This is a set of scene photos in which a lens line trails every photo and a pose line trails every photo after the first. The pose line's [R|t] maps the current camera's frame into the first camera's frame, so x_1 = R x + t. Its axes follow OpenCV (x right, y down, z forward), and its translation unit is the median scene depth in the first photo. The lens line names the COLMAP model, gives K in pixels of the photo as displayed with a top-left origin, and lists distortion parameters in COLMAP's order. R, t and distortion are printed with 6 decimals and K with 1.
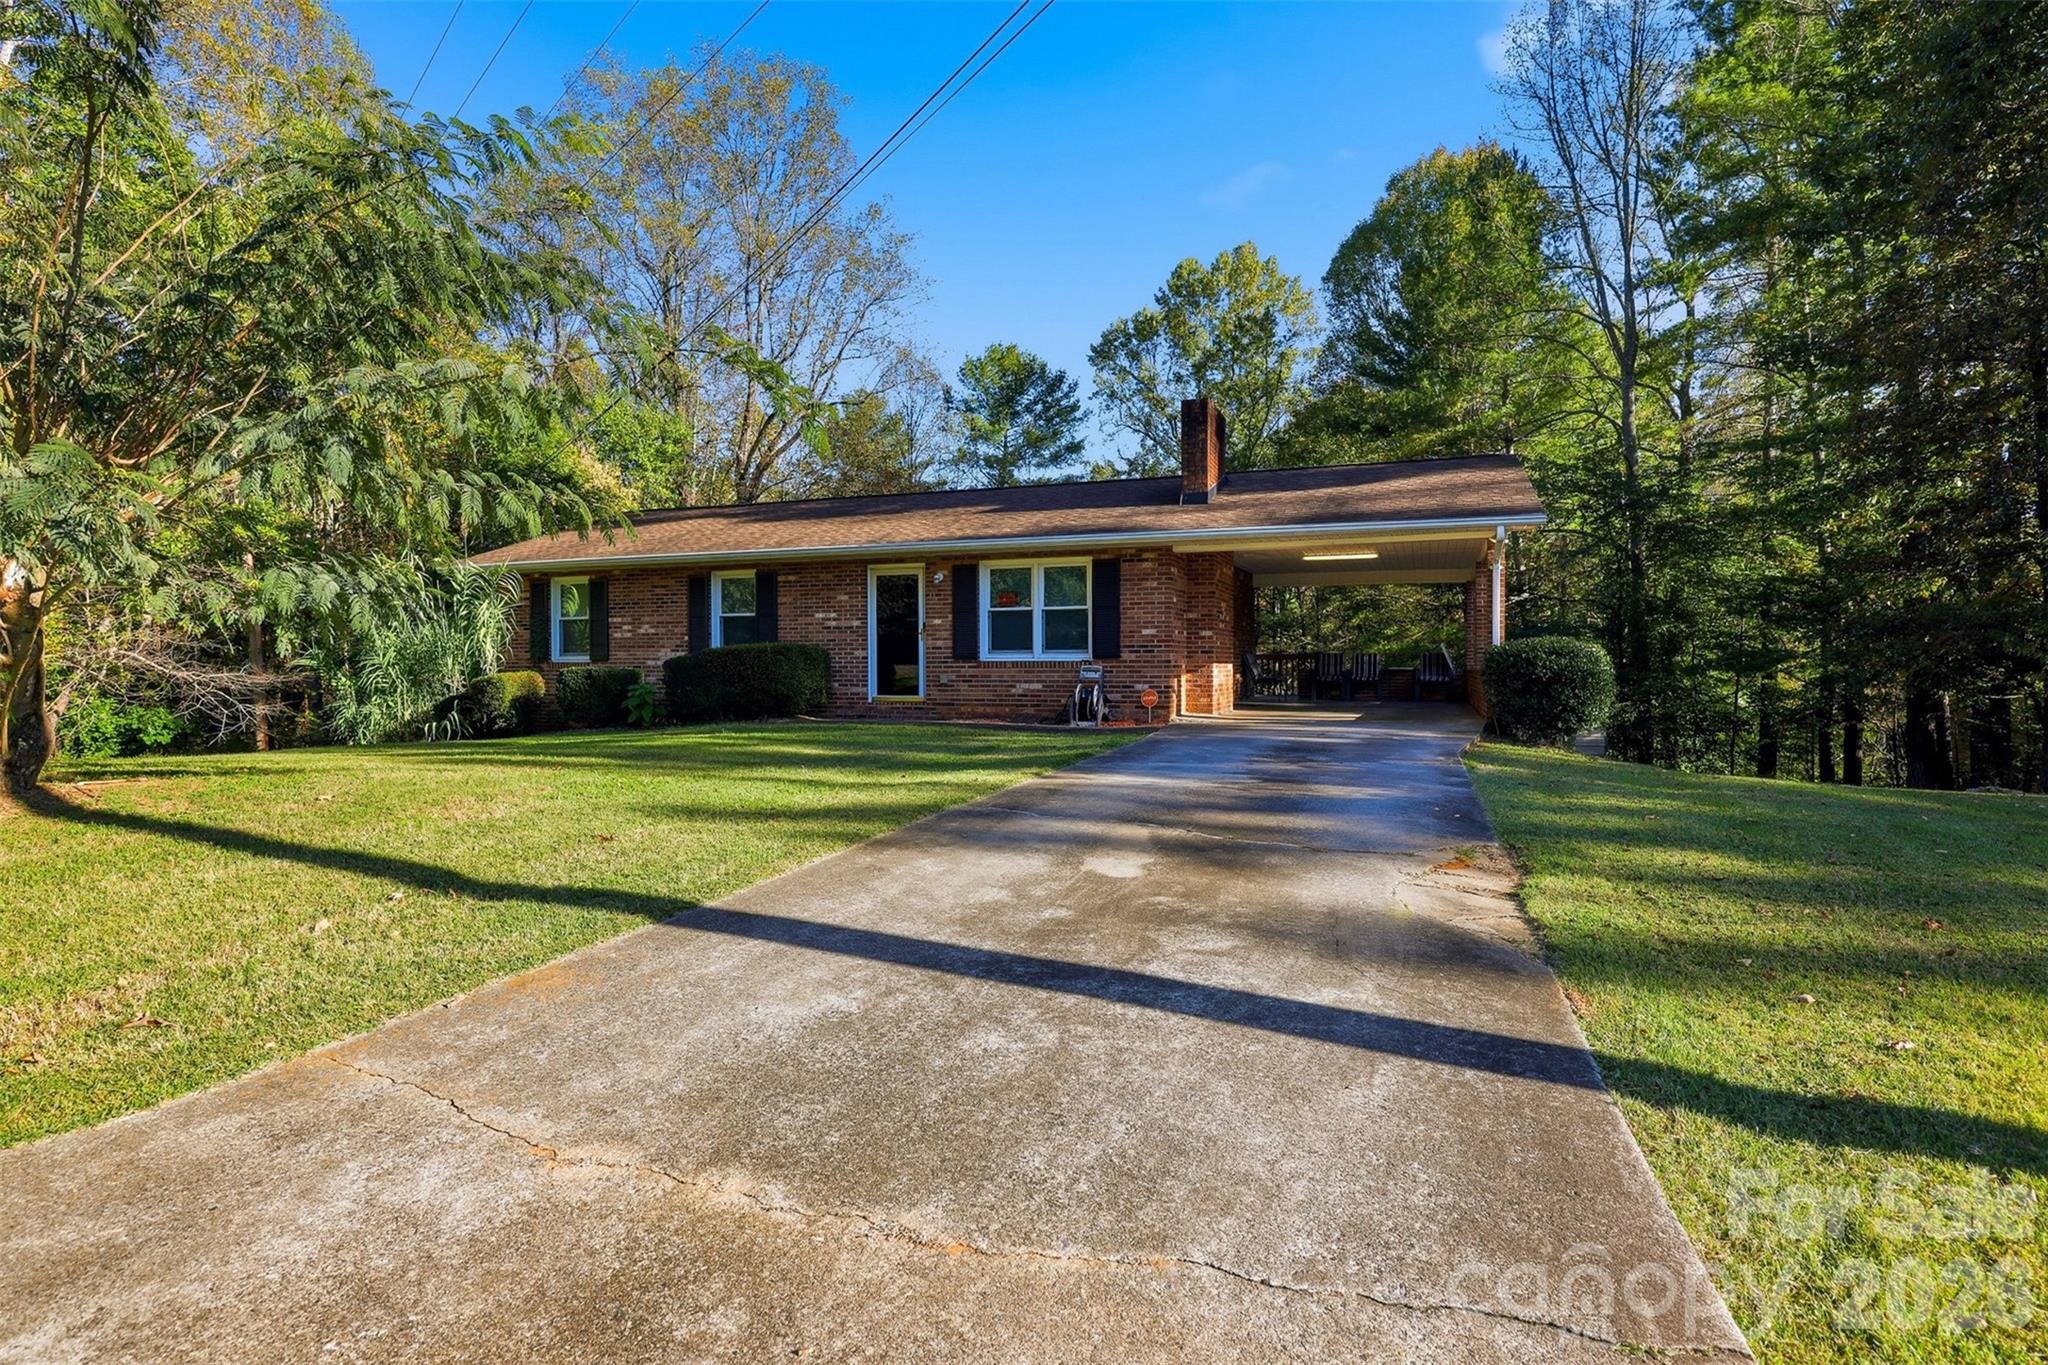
lens RADIAL K [[961.4, 0, 1017.9], [0, 961.4, 686.2], [0, 0, 1]] dist [-0.004302, -0.000255]
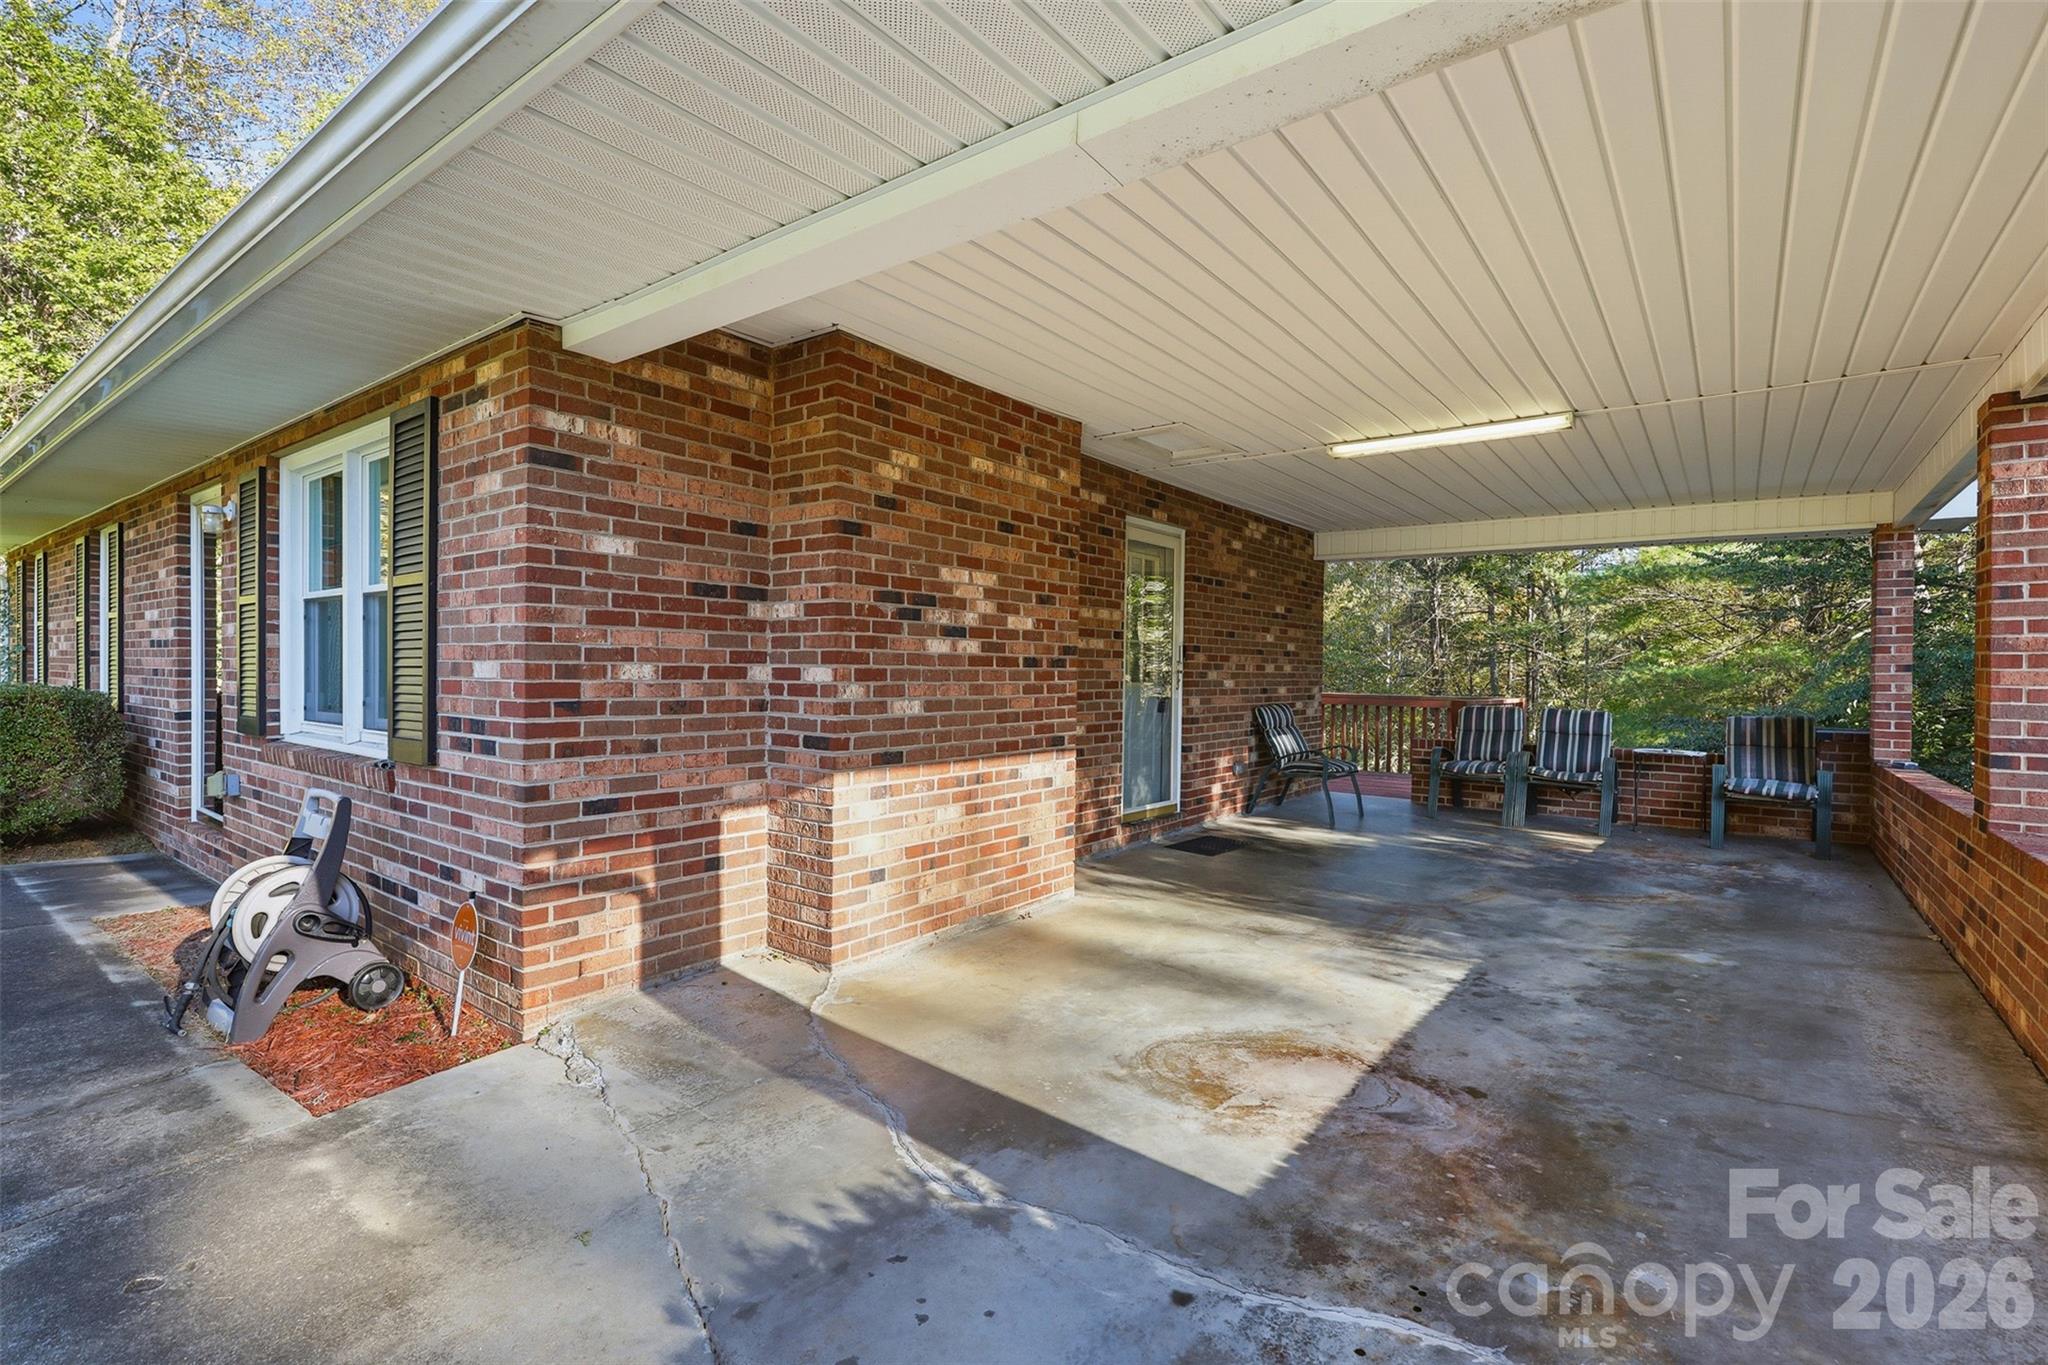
lens RADIAL K [[961.4, 0, 1007.5], [0, 961.4, 671.8], [0, 0, 1]] dist [-0.004302, -0.000255]
pose [[0.967905, 0.013281, -0.250967, 0.261862], [-0.019040, 0.999608, -0.020532, -0.042052], [0.250596, 0.024651, 0.967778, 0.612805]]
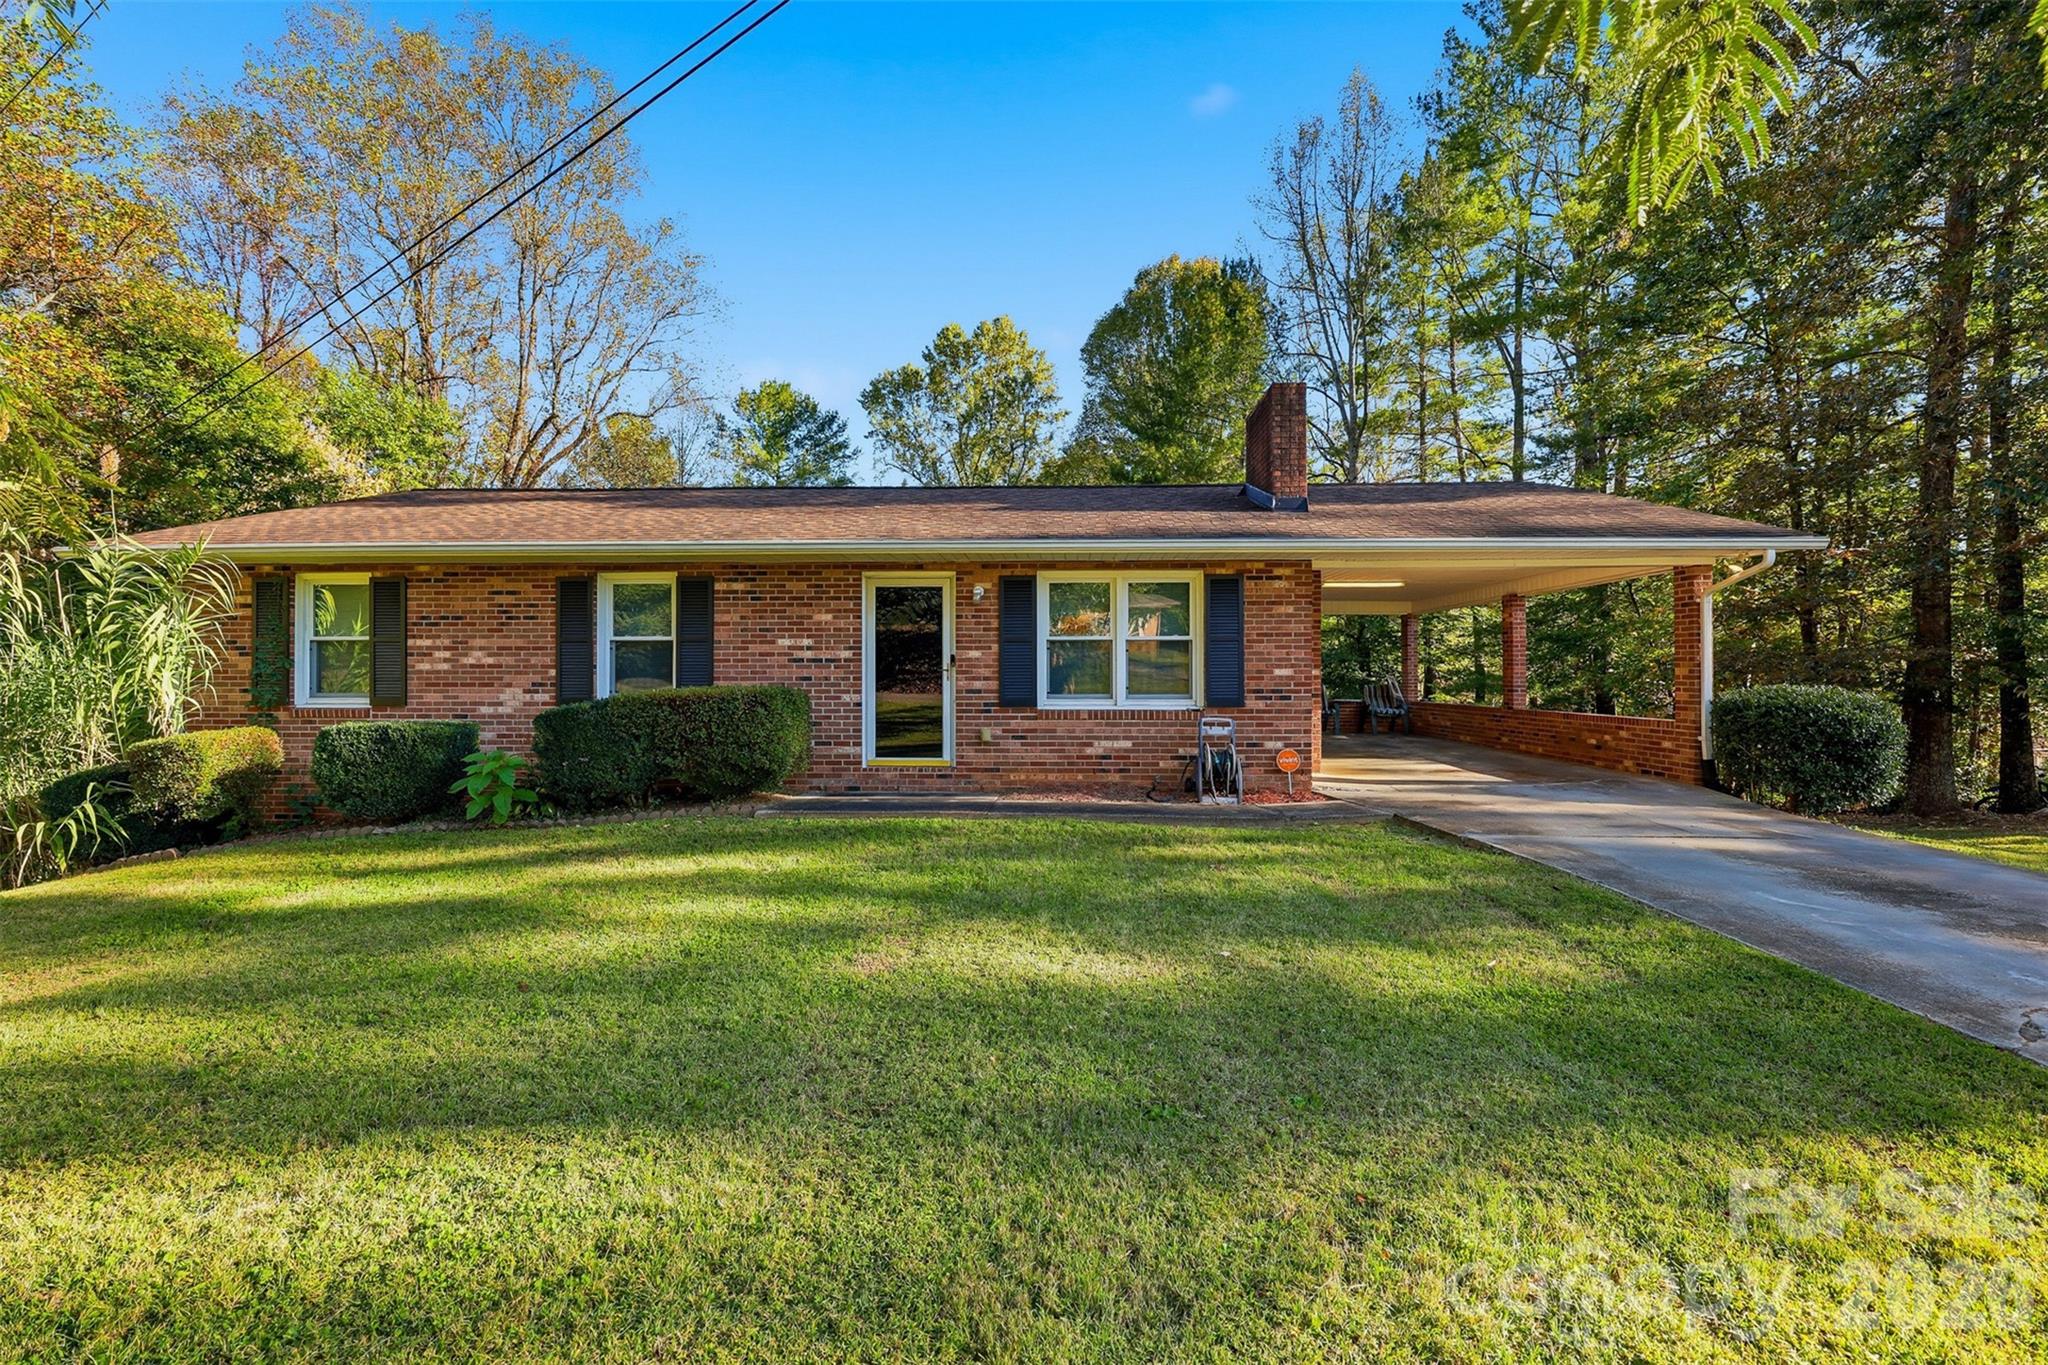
lens RADIAL K [[816.0, 0, 1033.4], [0, 816.0, 672.8], [0, 0, 1]] dist [-0.007025, 0.000608]
pose [[0.949328, 0.001691, 0.314284, -0.199428], [0.006471, 0.999668, -0.024925, -0.032401], [-0.314222, 0.025696, 0.949002, 0.355666]]
